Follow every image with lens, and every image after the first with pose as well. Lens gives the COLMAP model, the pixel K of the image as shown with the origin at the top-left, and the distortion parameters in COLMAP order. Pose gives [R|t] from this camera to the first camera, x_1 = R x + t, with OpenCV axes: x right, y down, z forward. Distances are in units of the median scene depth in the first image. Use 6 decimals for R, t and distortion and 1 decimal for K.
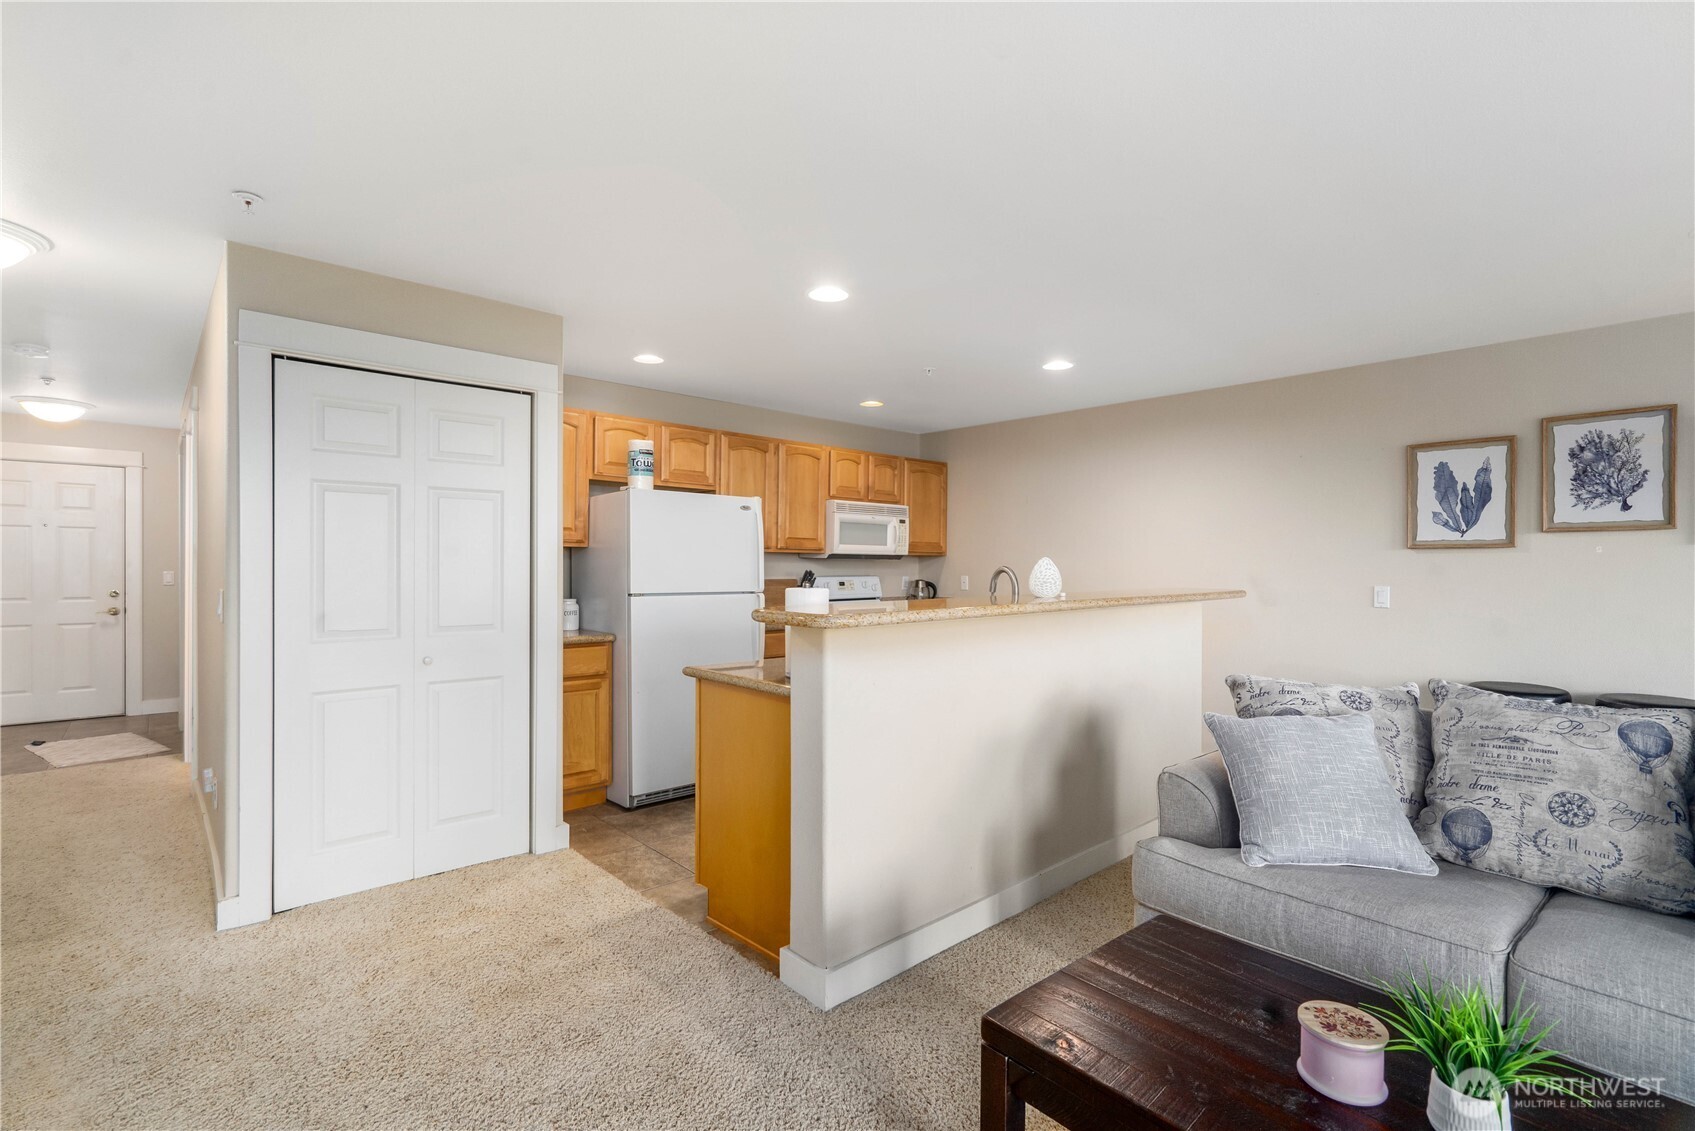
lens RADIAL K [[784.0, 0, 847.5], [0, 784.0, 565.5], [0, 0, 1]] dist [-0.000538, 0.000611]
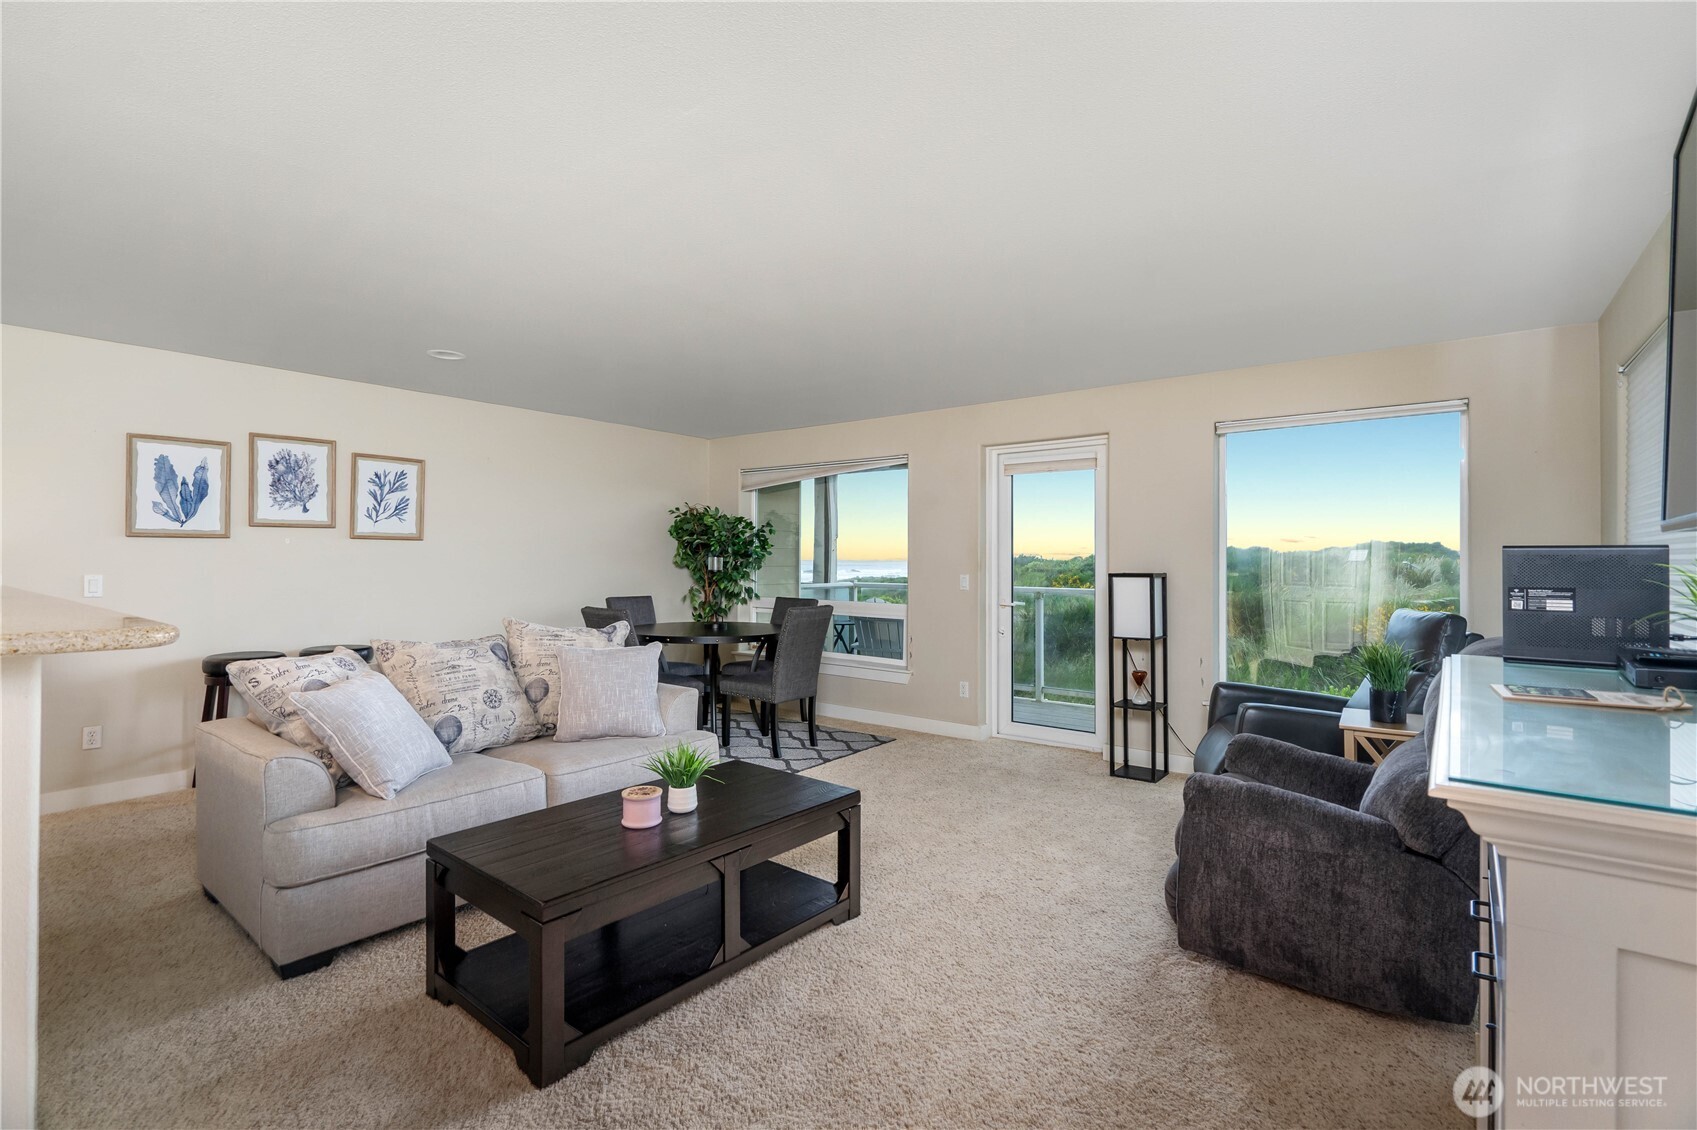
lens RADIAL K [[783.0, 0, 848.9], [0, 783.0, 556.7], [0, 0, 1]] dist [-0.001095, 0.000196]
pose [[-0.168932, -0.005095, 0.985614, -0.450986], [-0.003082, 0.999984, 0.004641, -0.002753], [-0.985623, -0.002253, -0.168945, 0.275445]]
